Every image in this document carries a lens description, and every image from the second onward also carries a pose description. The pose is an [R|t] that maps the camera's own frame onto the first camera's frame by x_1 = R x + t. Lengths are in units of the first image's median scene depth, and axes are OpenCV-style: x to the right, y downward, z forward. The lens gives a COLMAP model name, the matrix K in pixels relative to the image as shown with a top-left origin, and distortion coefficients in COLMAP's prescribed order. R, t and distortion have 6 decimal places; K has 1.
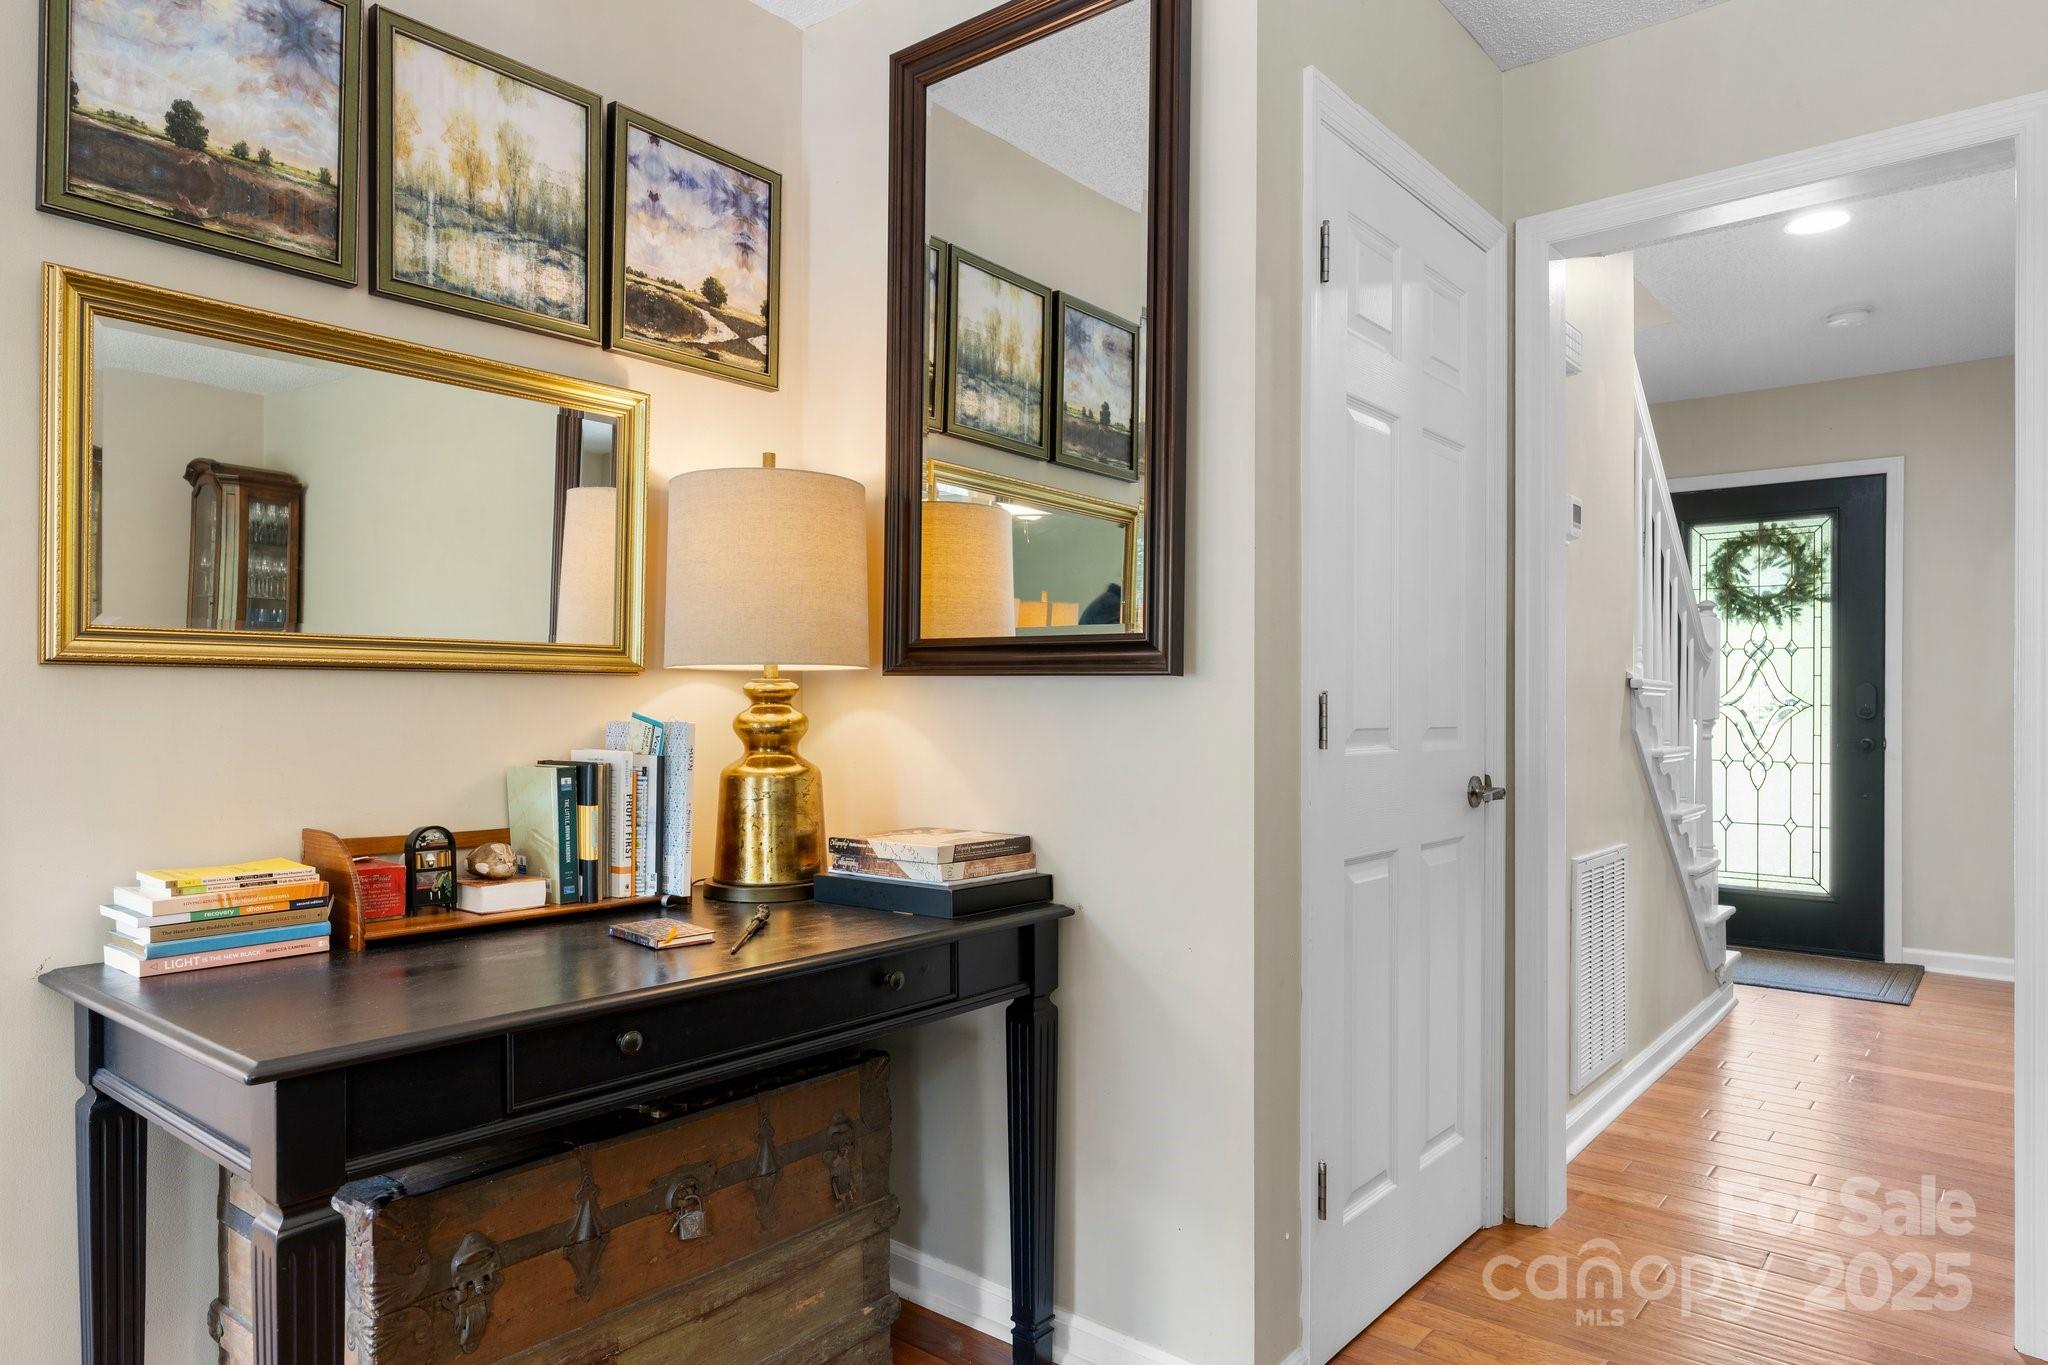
lens RADIAL K [[1268.4, 0, 1020.2], [0, 1268.4, 689.2], [0, 0, 1]] dist [0.000225, 0.001723]
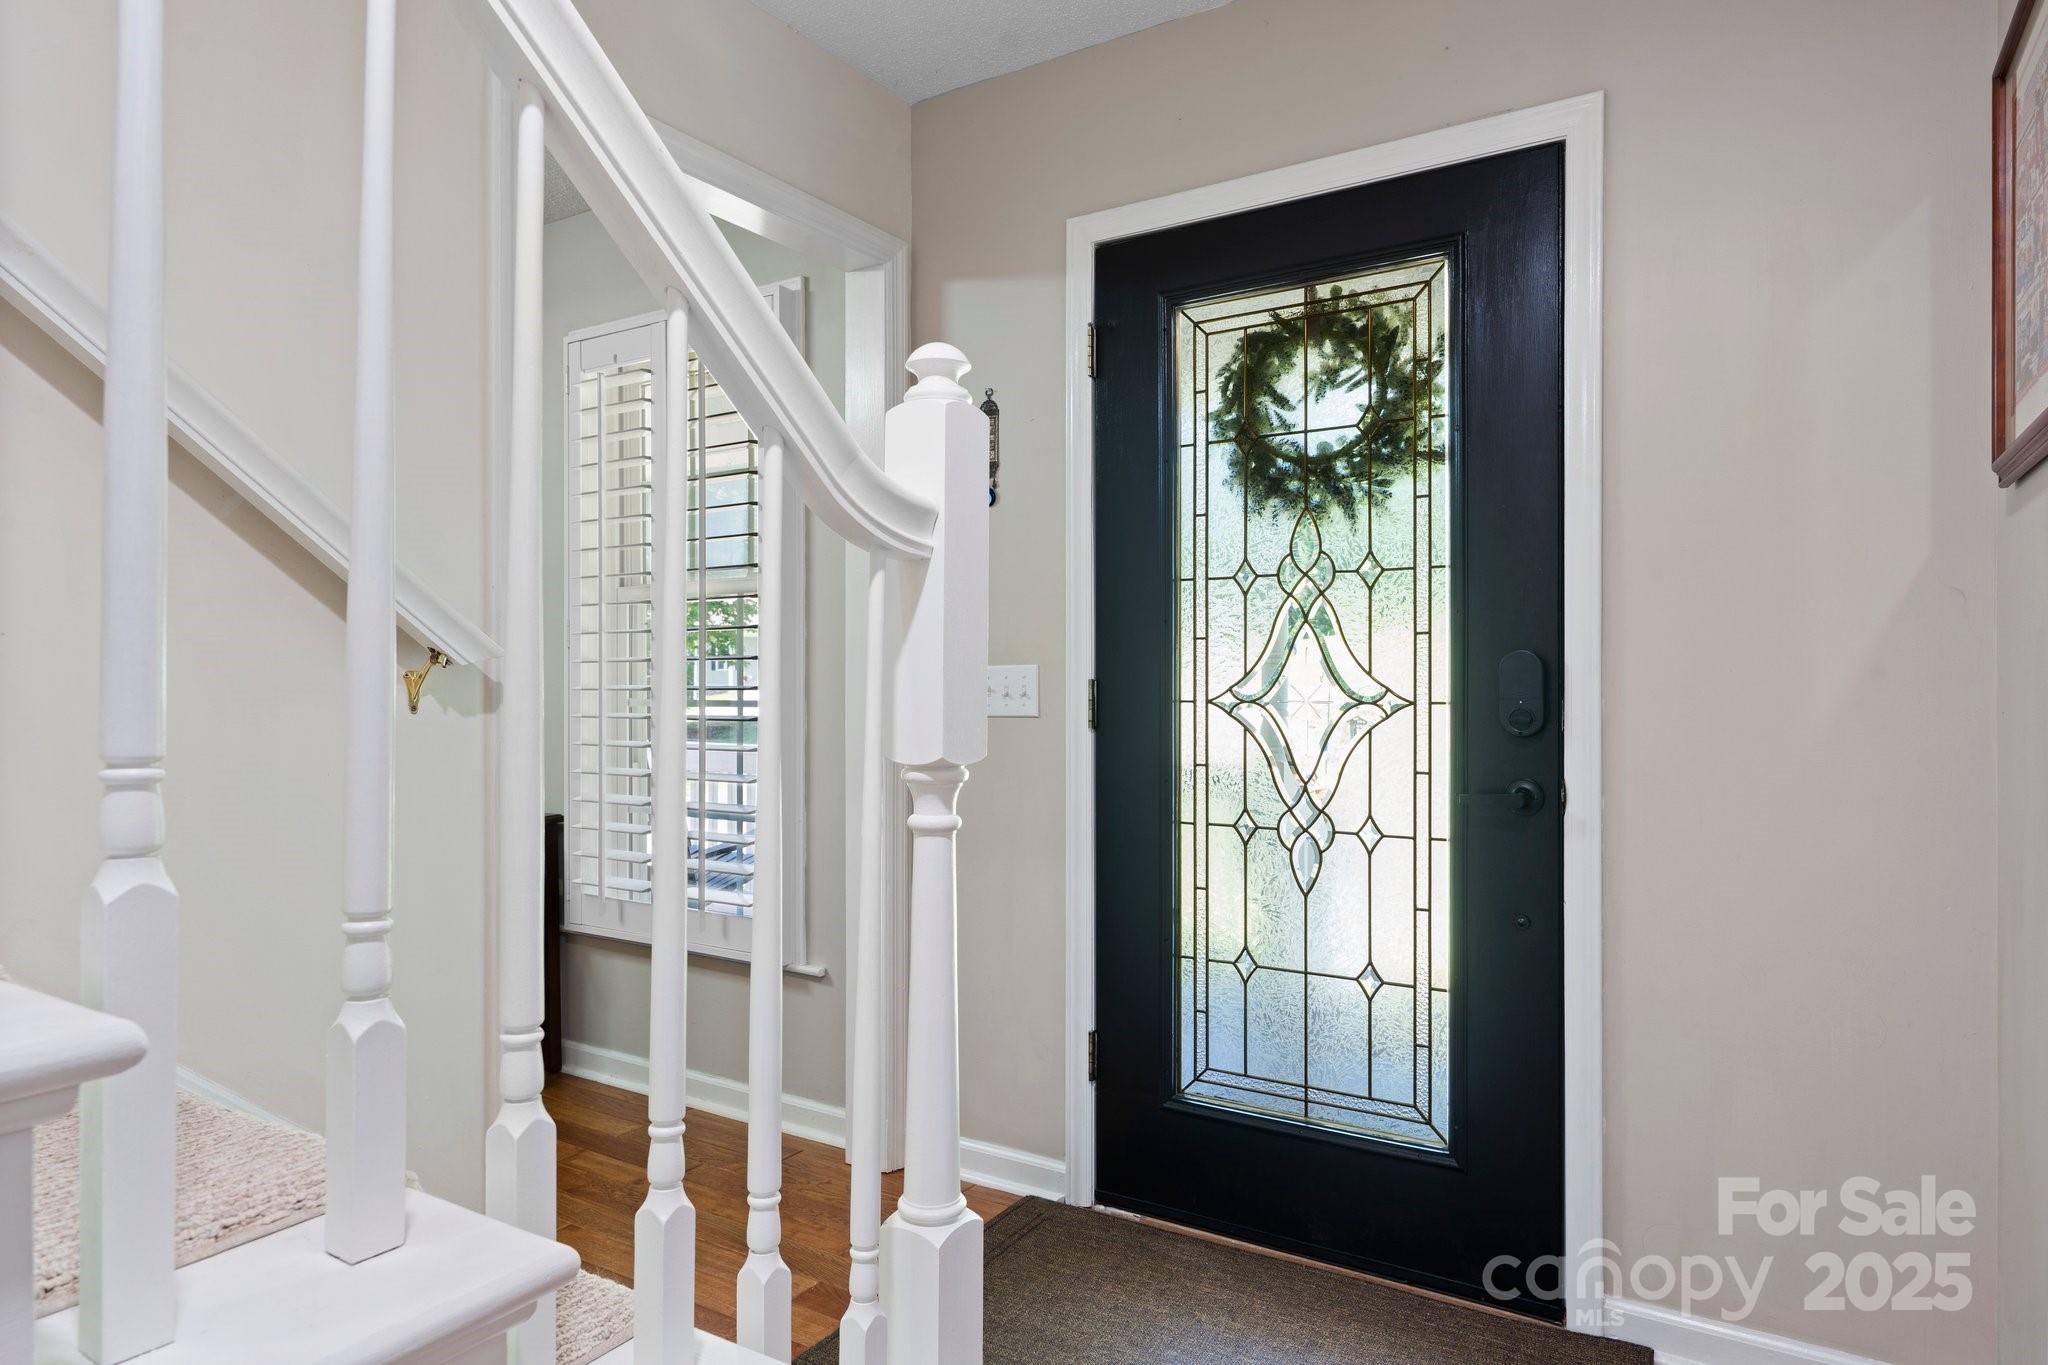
lens RADIAL K [[1231.7, 0, 1027.7], [0, 1231.7, 679.5], [0, 0, 1]] dist [0.008622, -0.000362]
pose [[0.992319, 0.000708, 0.123702, 0.436730], [0.000239, 0.999971, -0.007636, 0.007755], [-0.123704, 0.007607, 0.992290, 0.592784]]
